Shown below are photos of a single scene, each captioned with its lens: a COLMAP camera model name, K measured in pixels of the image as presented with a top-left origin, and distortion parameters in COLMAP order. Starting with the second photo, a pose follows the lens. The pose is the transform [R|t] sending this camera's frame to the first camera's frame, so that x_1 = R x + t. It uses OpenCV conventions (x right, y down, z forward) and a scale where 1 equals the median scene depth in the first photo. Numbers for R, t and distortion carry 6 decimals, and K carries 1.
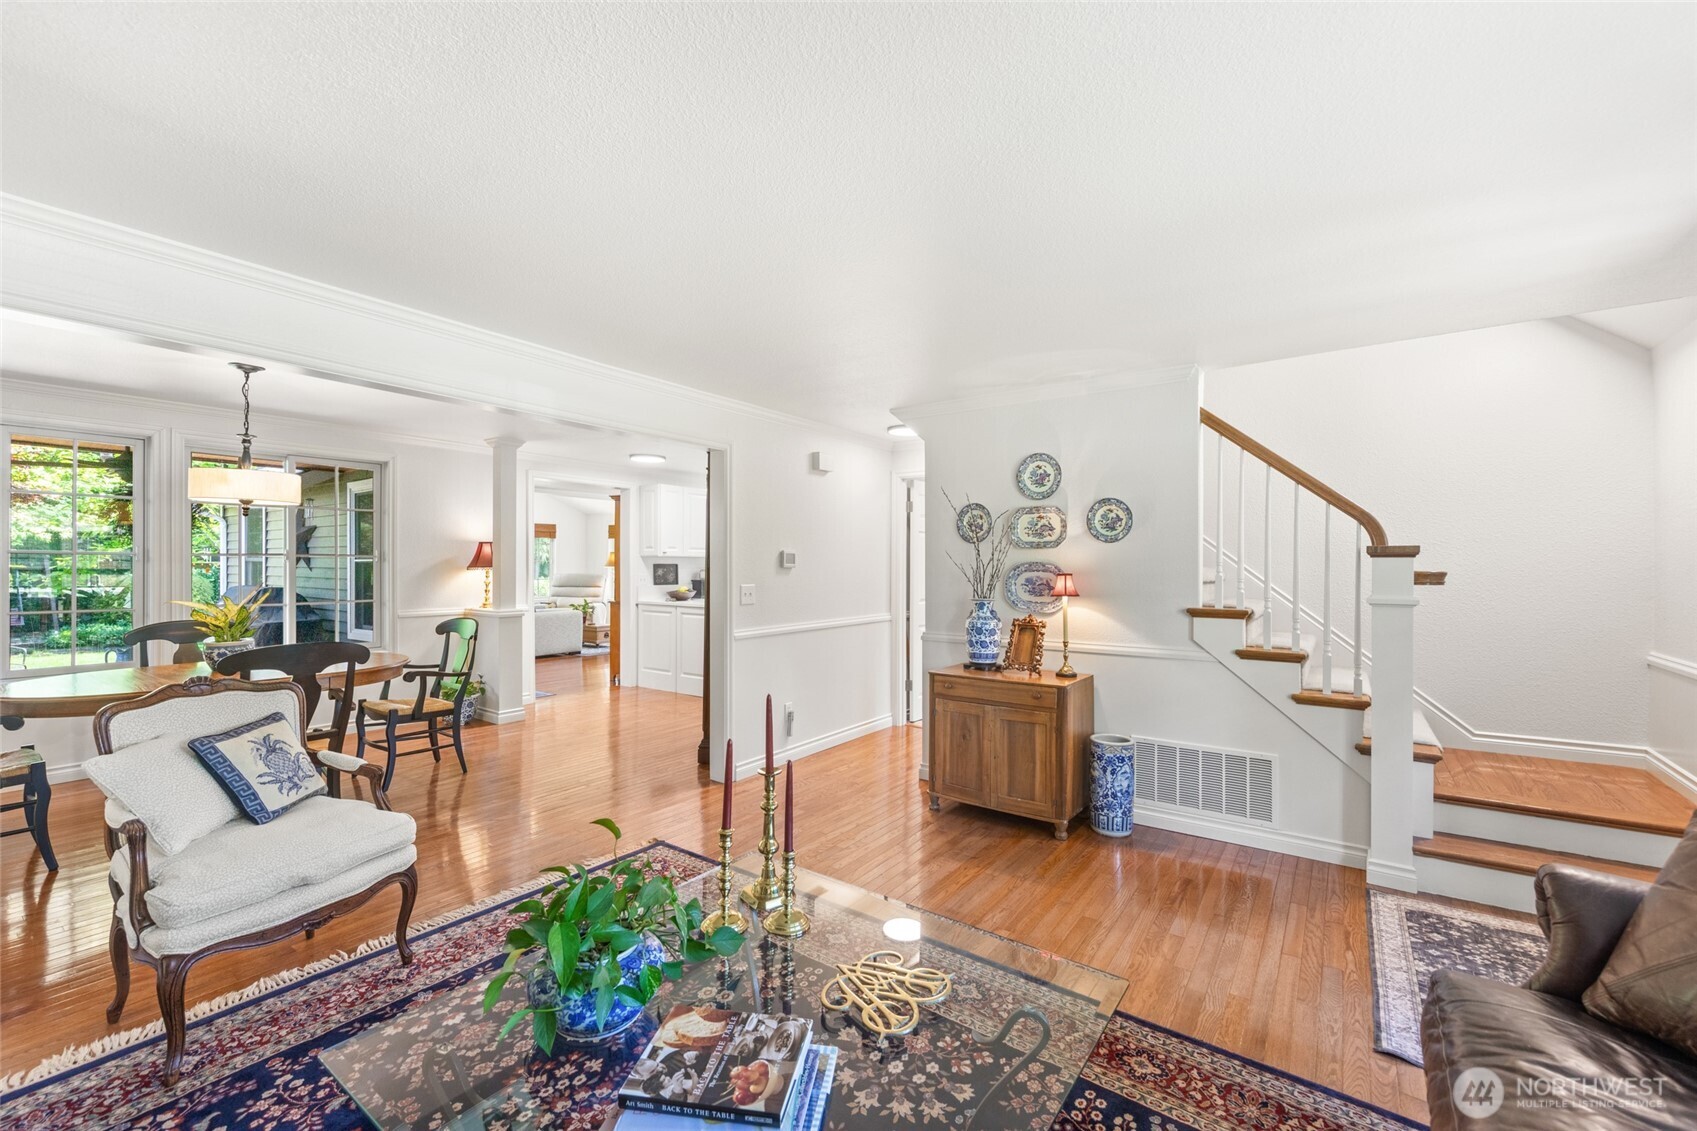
lens RADIAL K [[708.3, 0, 852.3], [0, 708.3, 567.3], [0, 0, 1]] dist [0.007019, -0.000738]
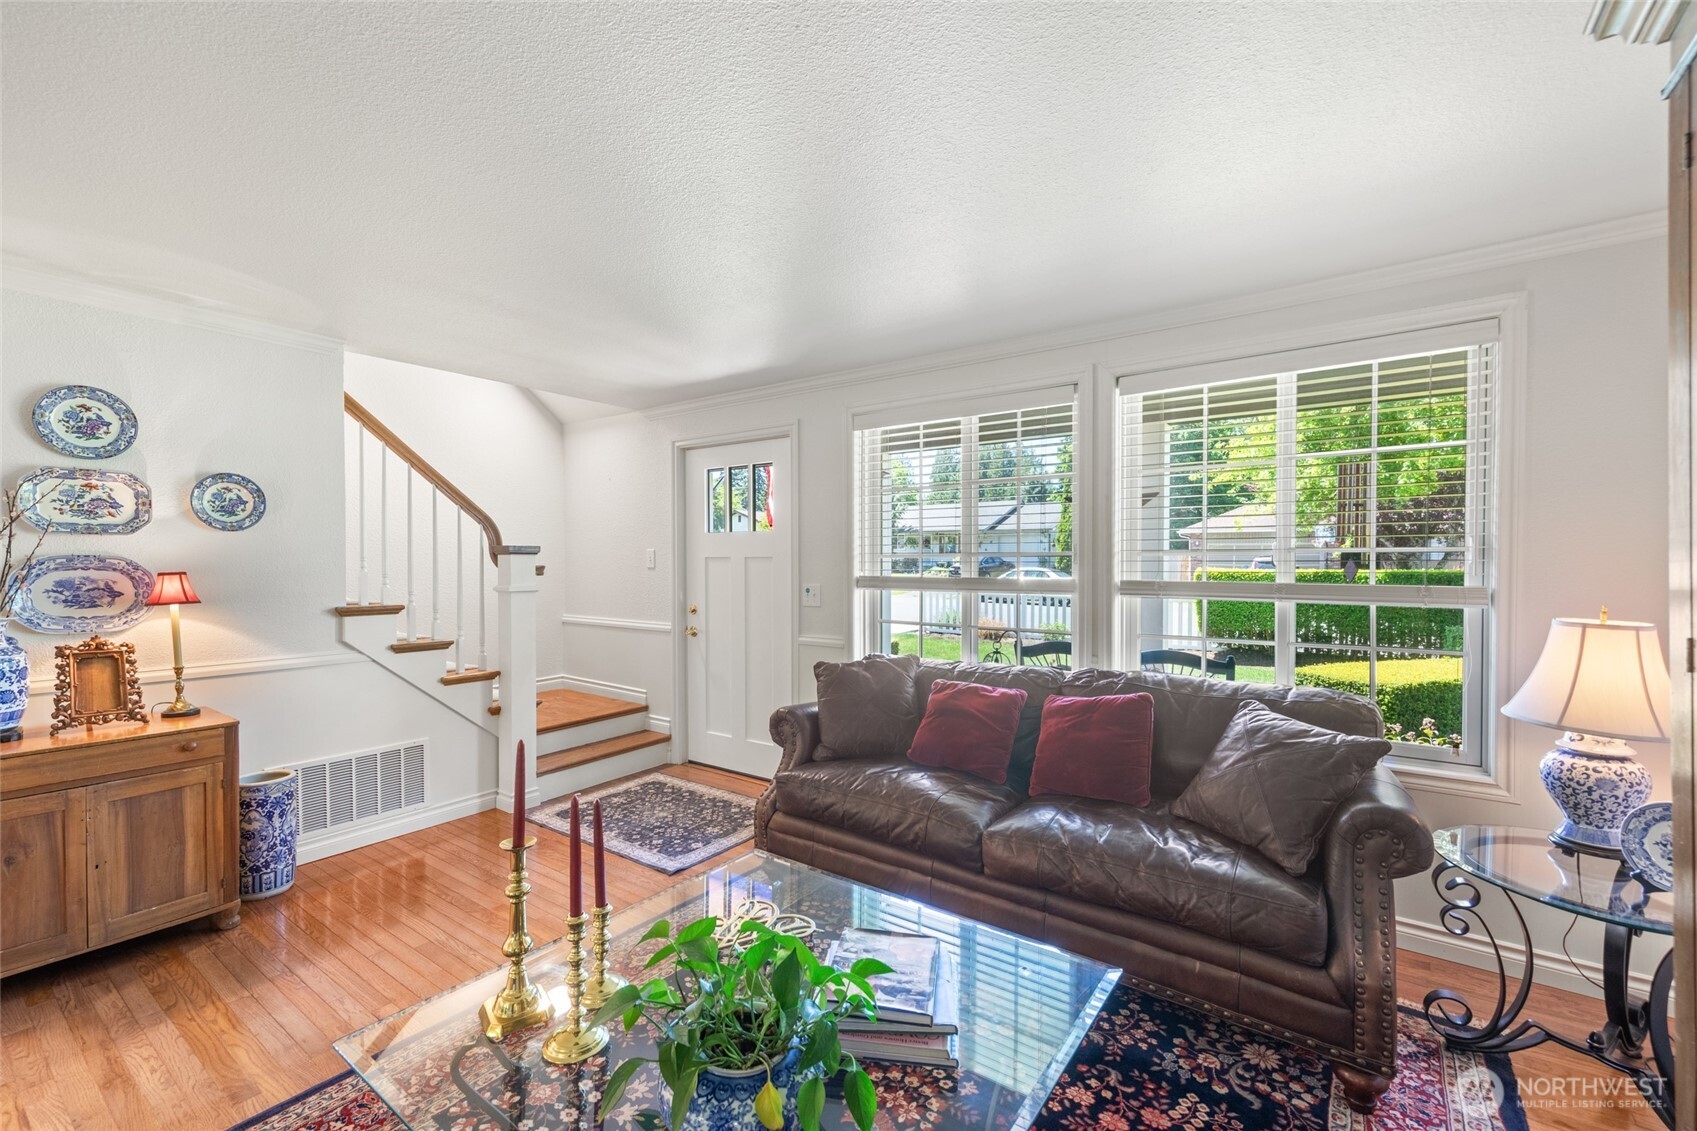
lens RADIAL K [[708.3, 0, 849.6], [0, 708.3, 564.9], [0, 0, 1]] dist [0.007019, -0.000738]
pose [[-0.012964, -0.003257, 0.999911, -0.447512], [0.002433, 0.999992, 0.003289, 0.001487], [-0.999913, 0.002475, -0.012956, 0.349704]]
